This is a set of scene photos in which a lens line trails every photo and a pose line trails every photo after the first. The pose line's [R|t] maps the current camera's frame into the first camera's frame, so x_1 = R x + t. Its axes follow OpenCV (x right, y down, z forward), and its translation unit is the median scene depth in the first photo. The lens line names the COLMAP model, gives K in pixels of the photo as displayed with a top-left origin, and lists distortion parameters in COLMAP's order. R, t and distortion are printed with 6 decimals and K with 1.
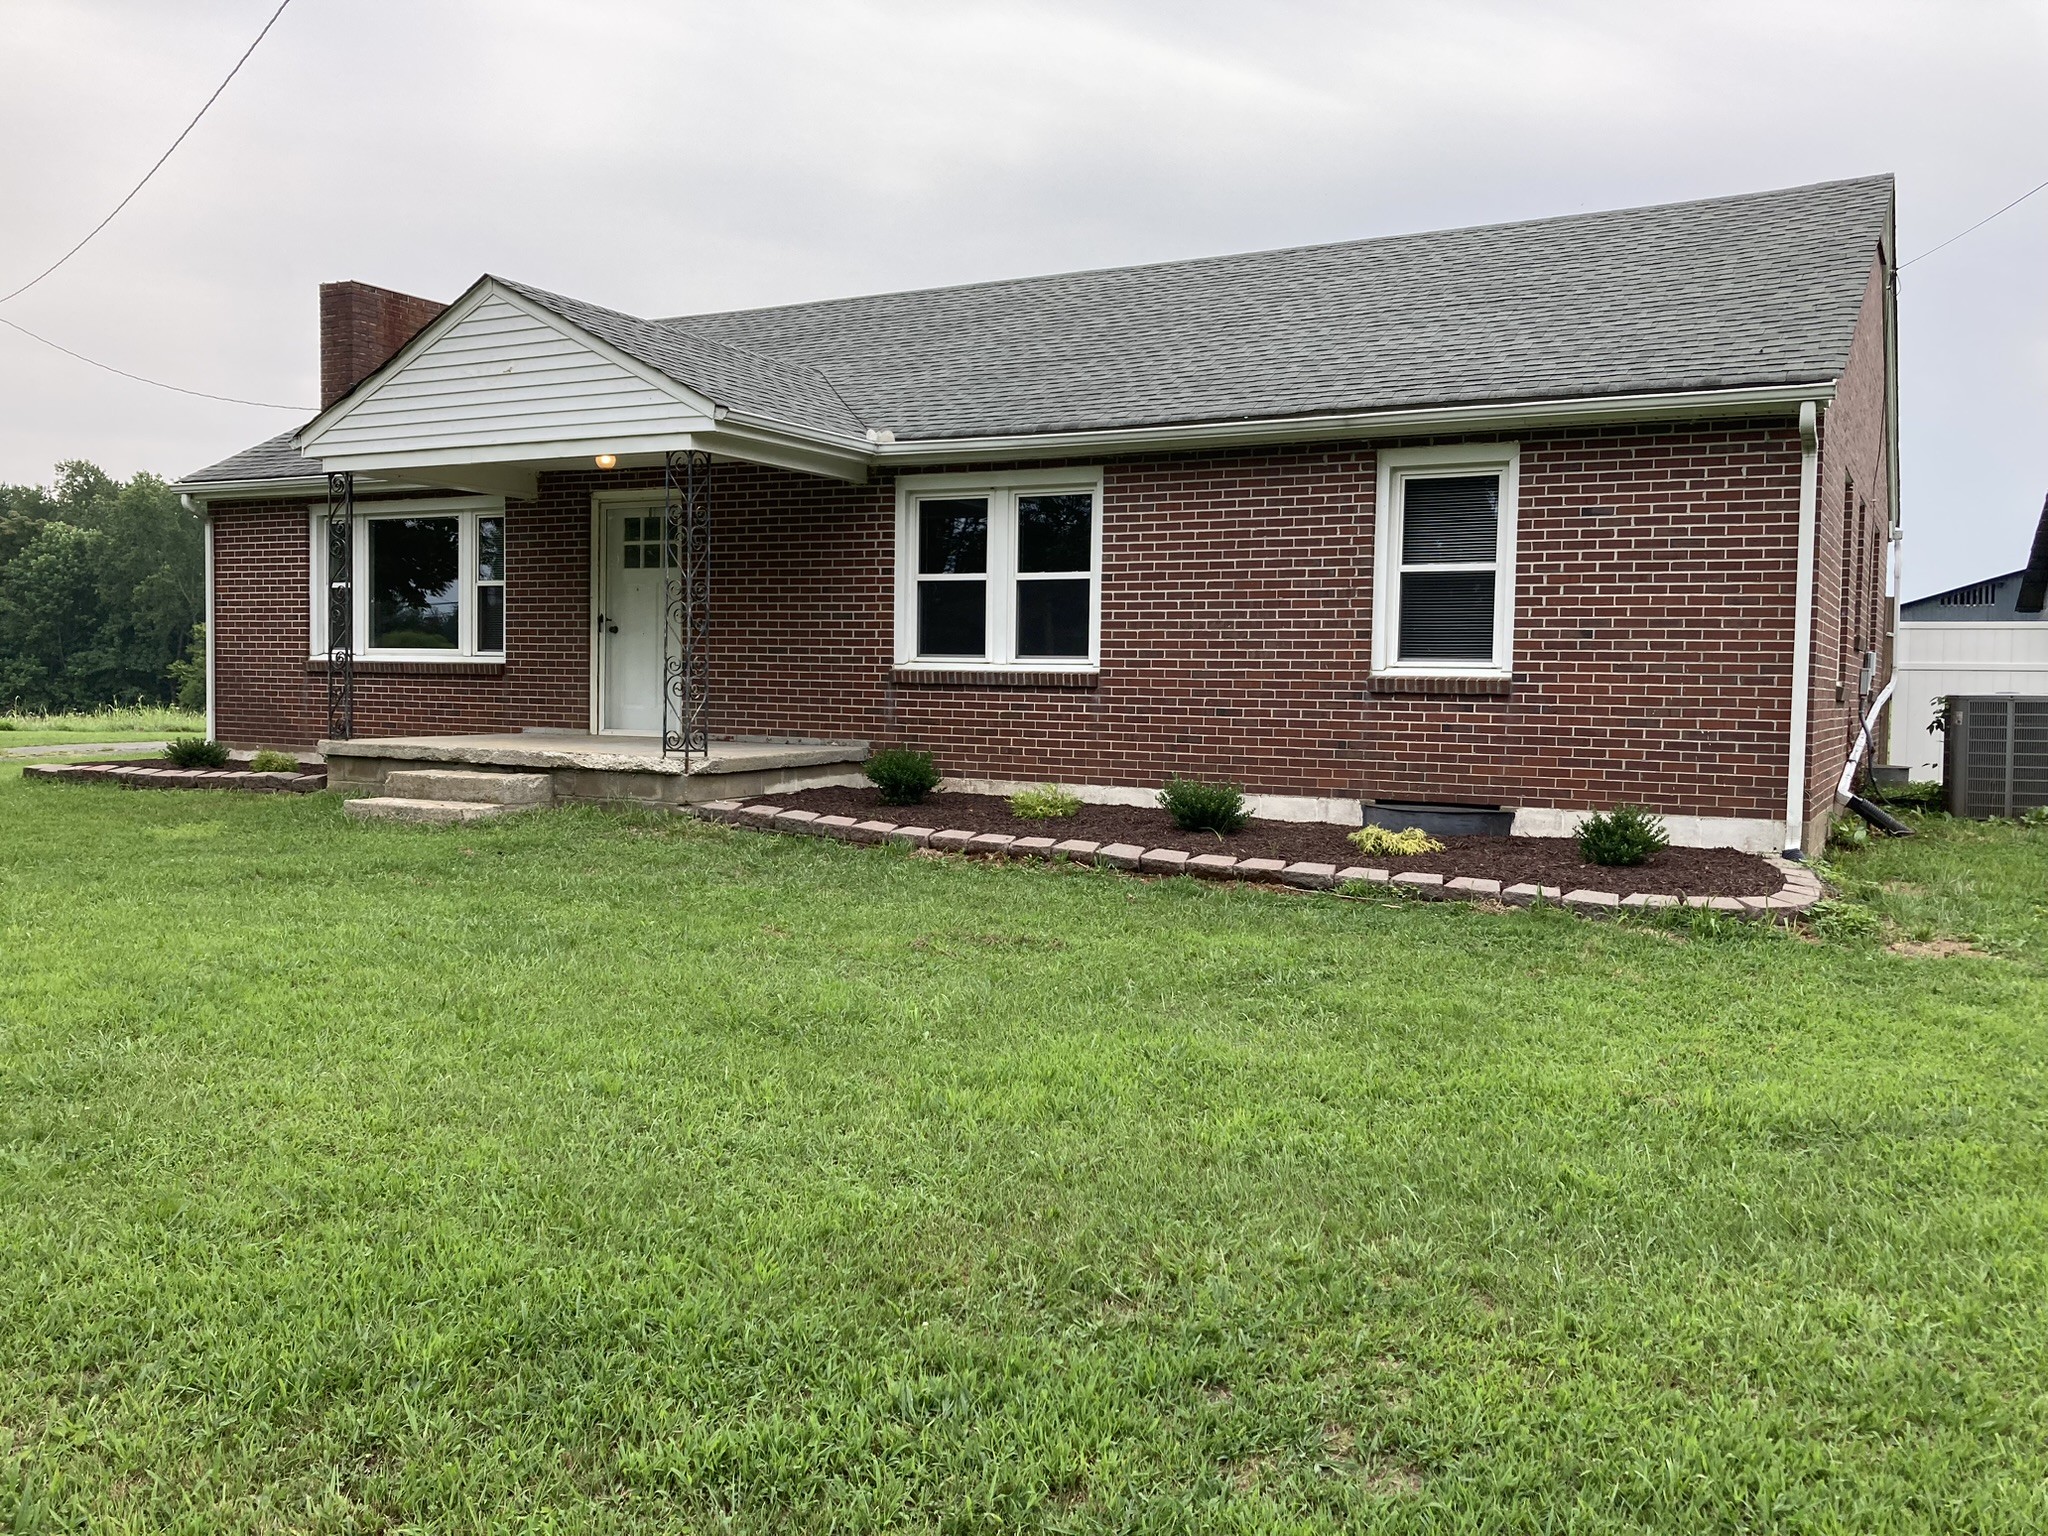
lens RADIAL K [[1711.6, 0, 1024.0], [0, 1711.6, 768.0], [0, 0, 1]] dist [0.118358, -0.334017]
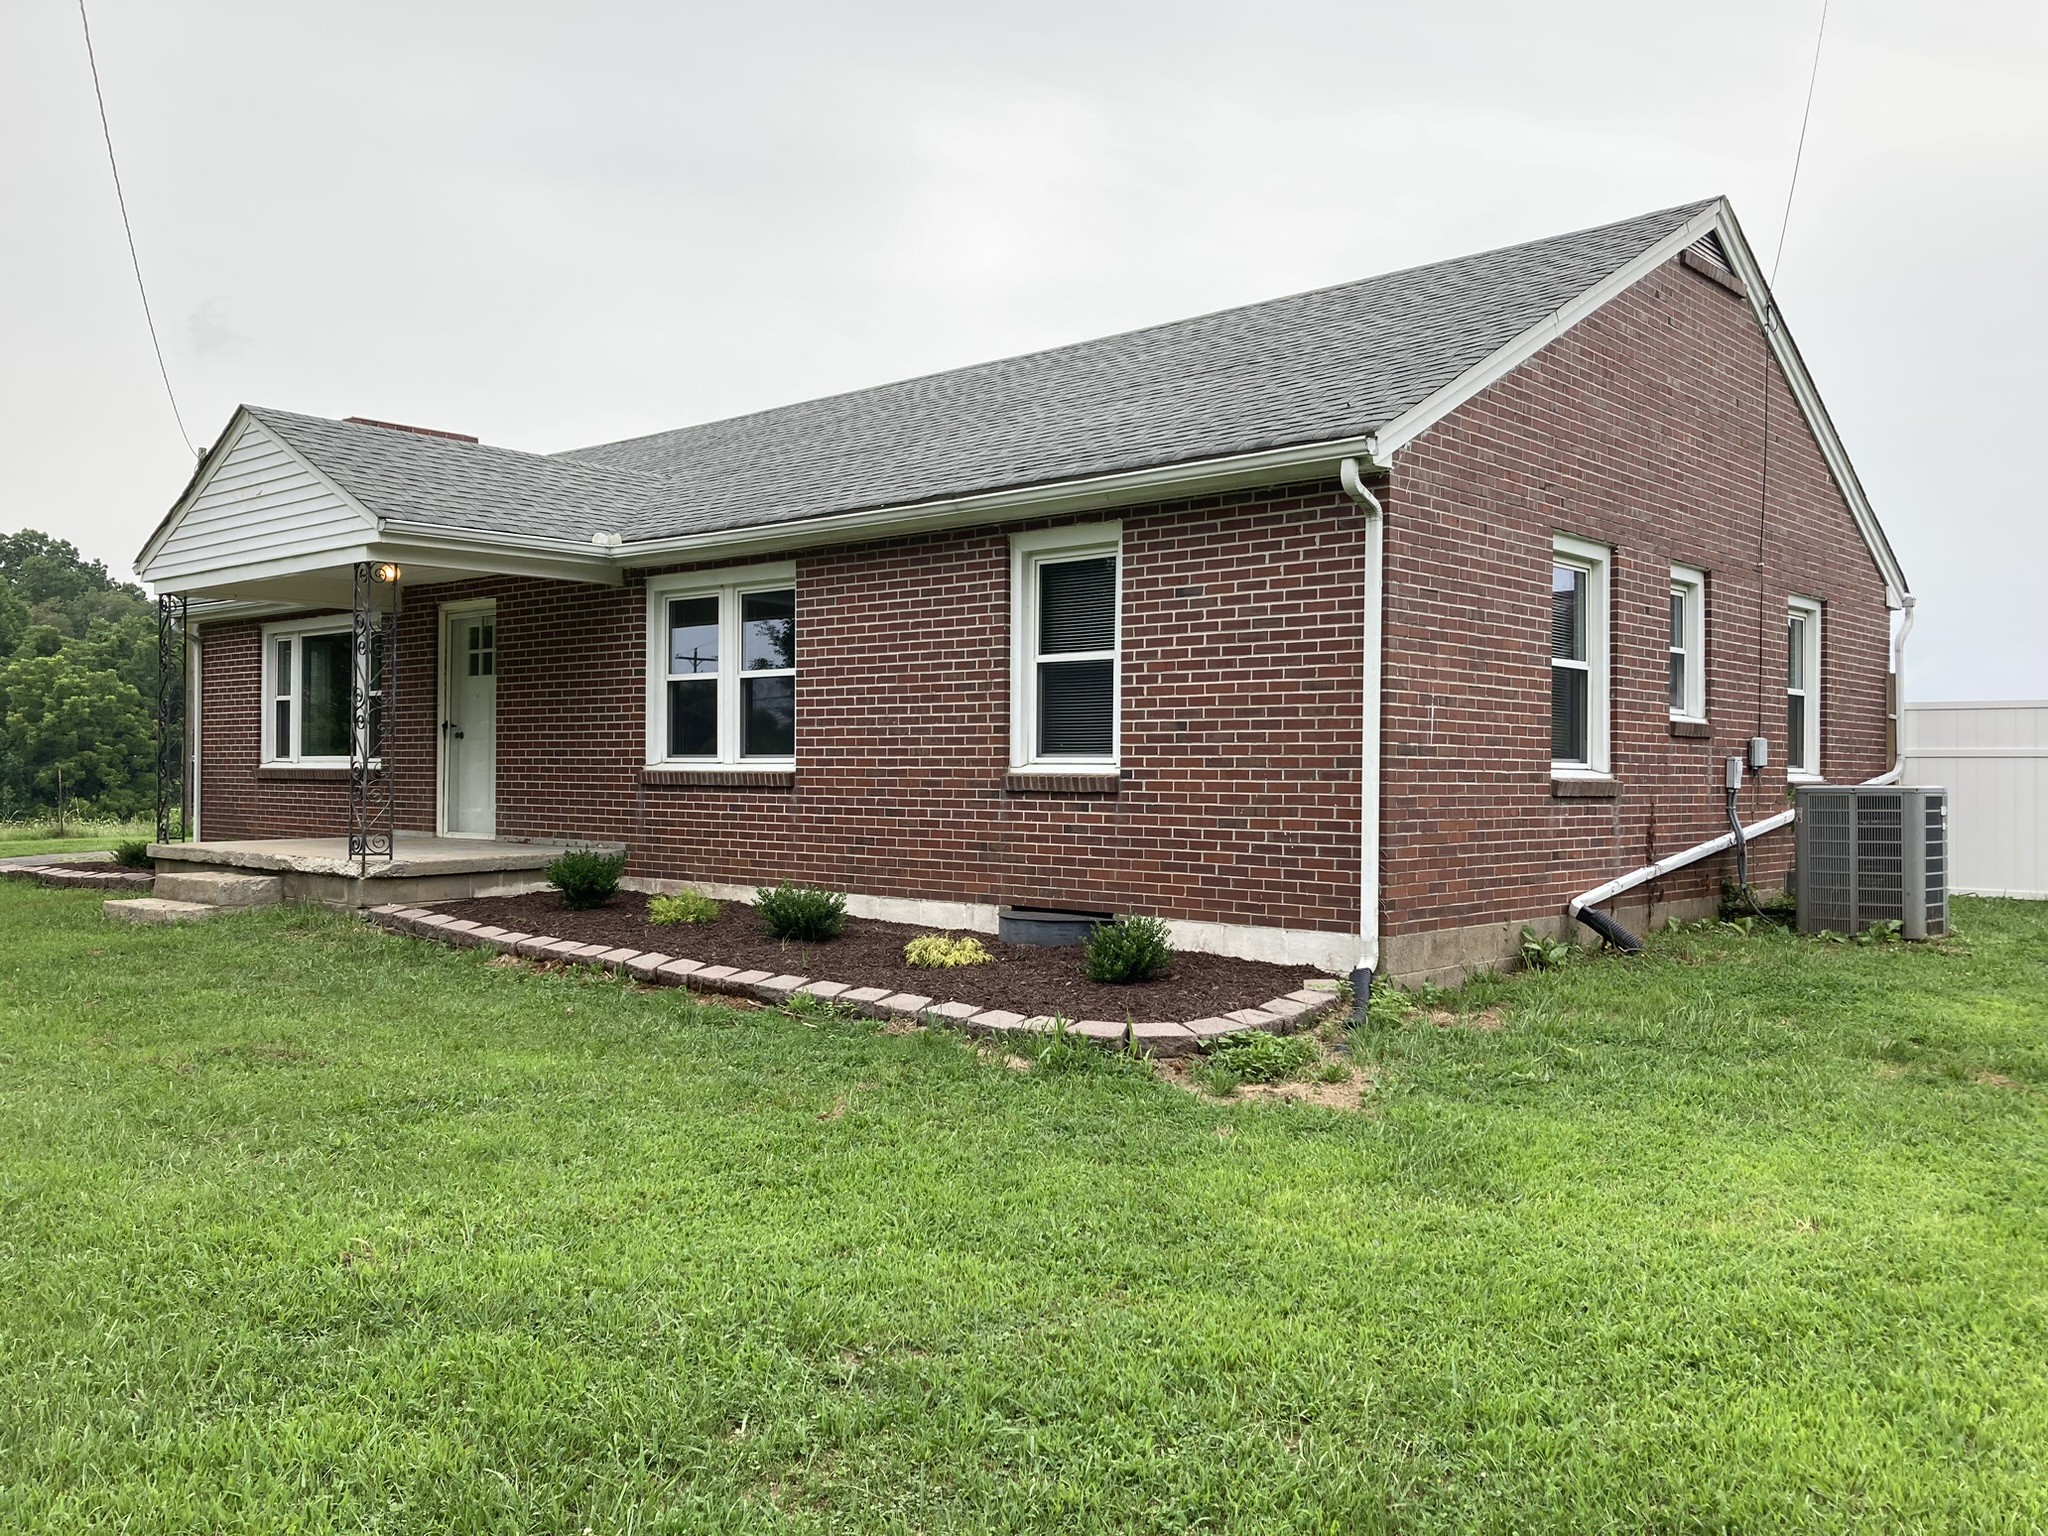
lens RADIAL K [[1666.9, 0, 1024.0], [0, 1666.9, 768.0], [0, 0, 1]] dist [0.204874, -0.663025]
pose [[0.976067, -0.010699, -0.217206, 0.359083], [-0.001885, 0.998335, -0.057648, -0.003554], [0.217461, 0.056678, 0.974422, 0.101763]]
